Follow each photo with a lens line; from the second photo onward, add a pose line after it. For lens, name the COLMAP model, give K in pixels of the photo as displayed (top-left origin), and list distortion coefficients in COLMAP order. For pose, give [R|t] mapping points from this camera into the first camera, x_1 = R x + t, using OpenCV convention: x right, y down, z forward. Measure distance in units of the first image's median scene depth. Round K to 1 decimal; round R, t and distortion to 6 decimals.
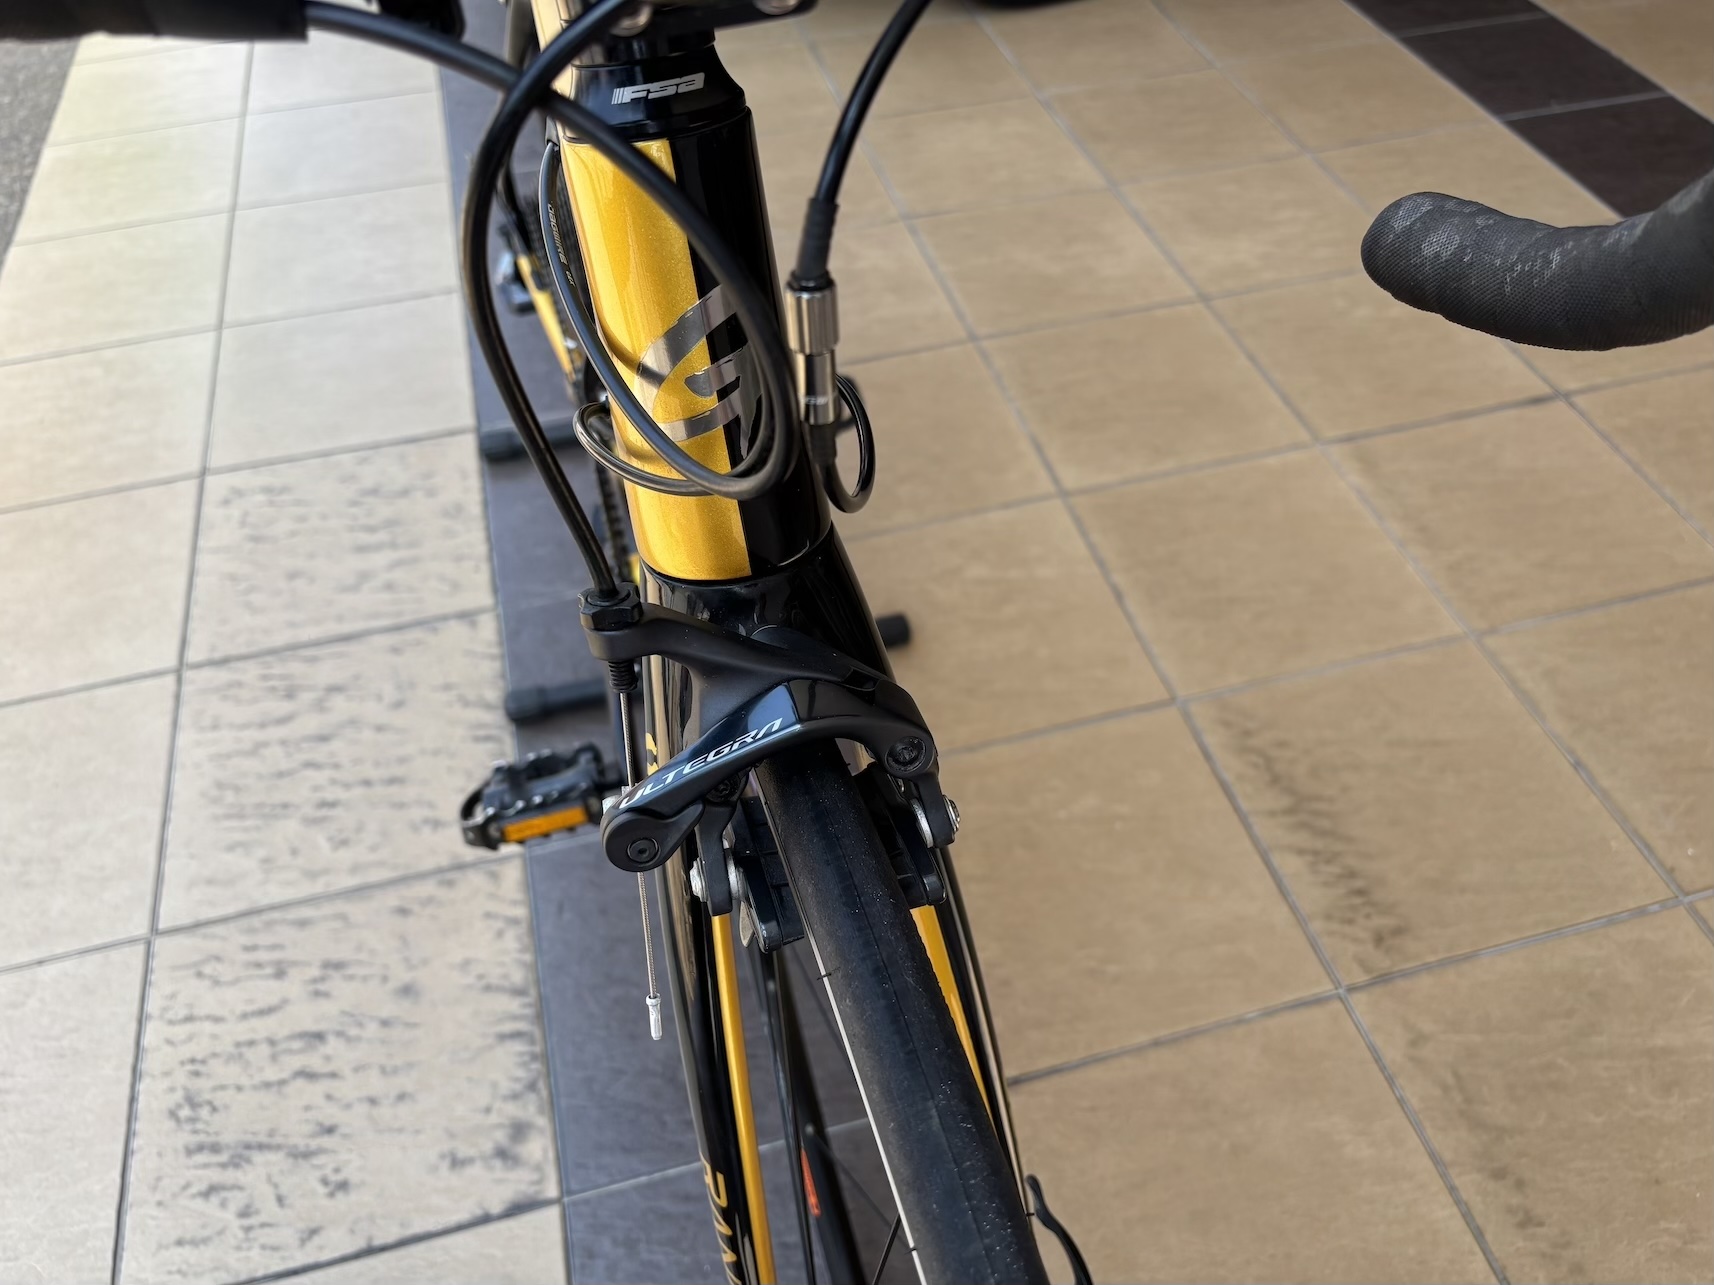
lens RADIAL K [[1315.3, 0, 857.0], [0, 1315.3, 642.5], [0, 0, 1]] dist [-0.035234, 0.061739]
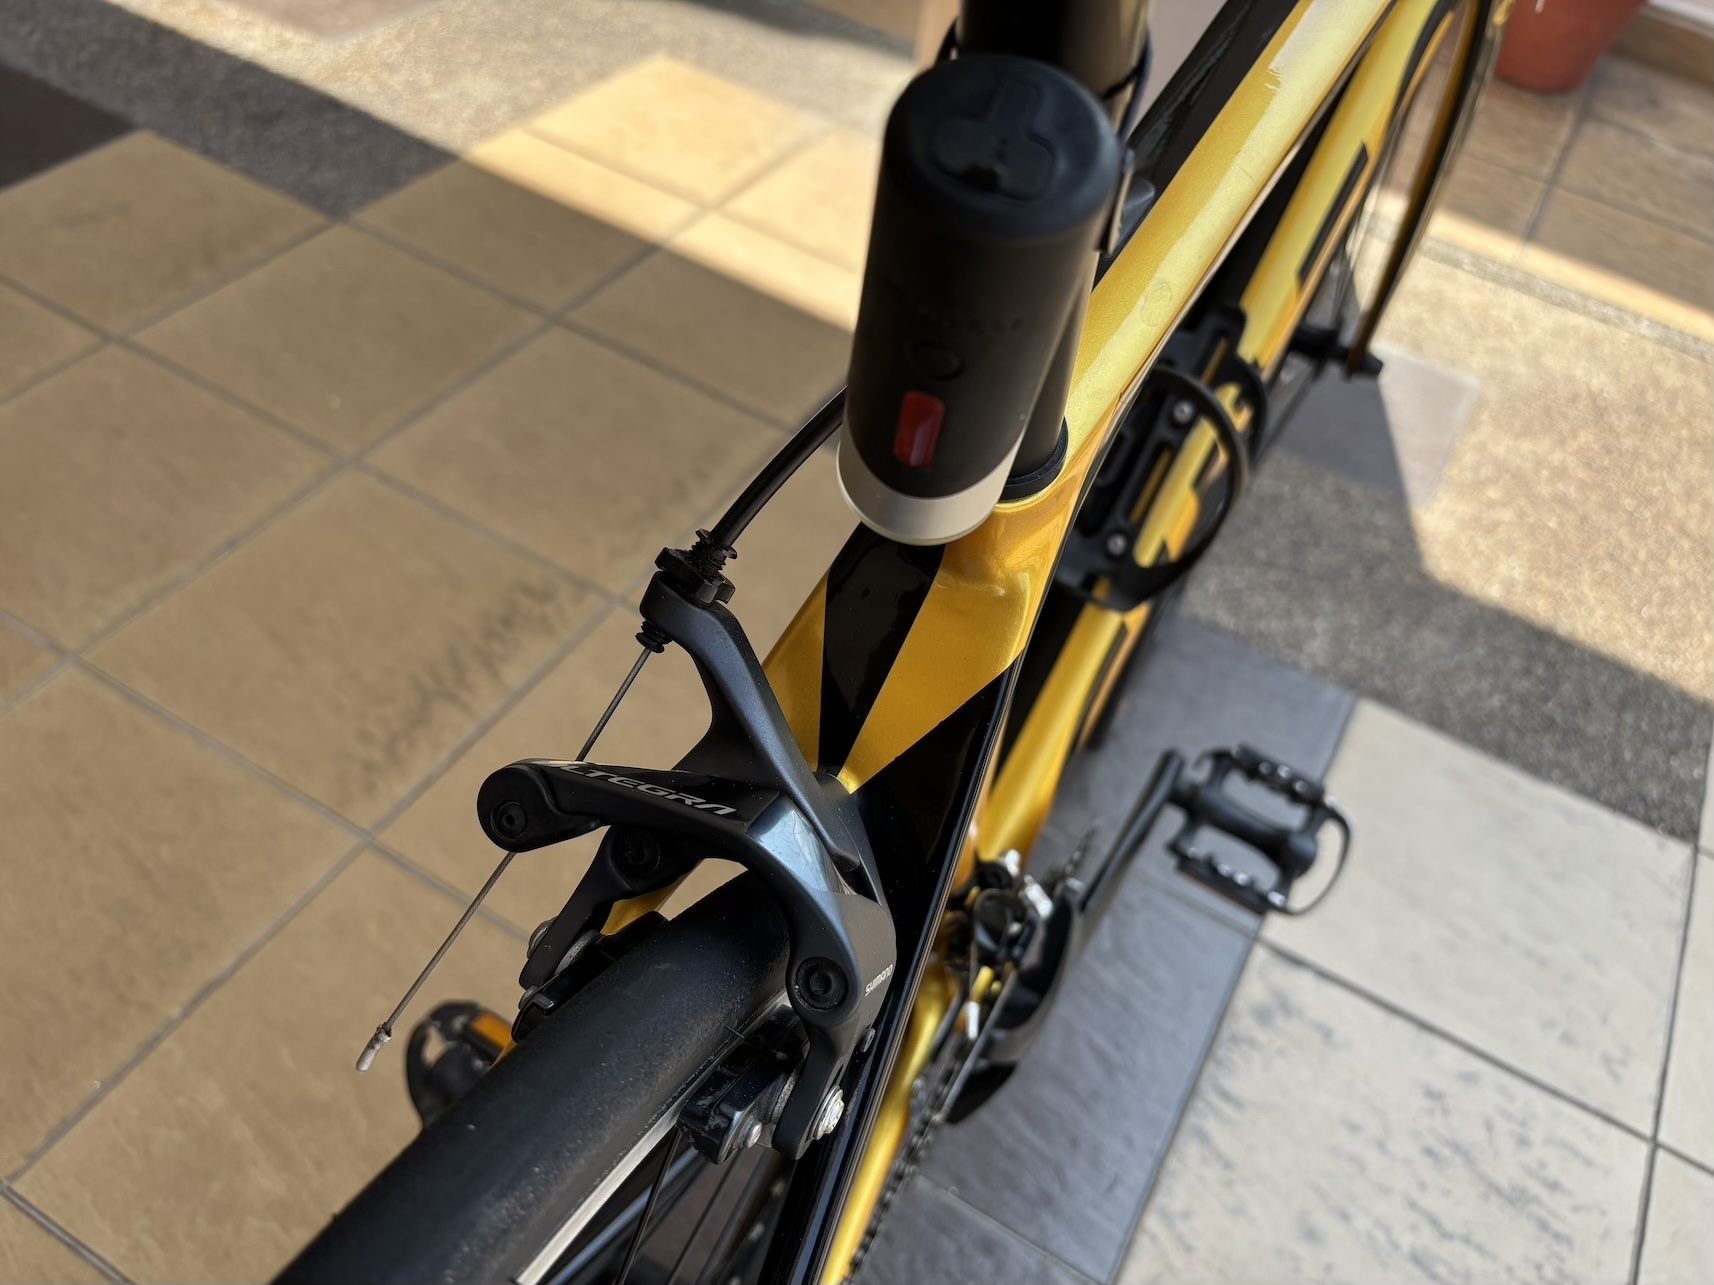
lens RADIAL K [[1313.1, 0, 857.0], [0, 1313.1, 642.5], [0, 0, 1]] dist [0.026392, -0.057183]
pose [[-0.705662, -0.566113, 0.426096, -0.288566], [0.446828, 0.111163, 0.887687, -0.656270], [-0.549897, 0.816798, 0.174512, 0.715585]]
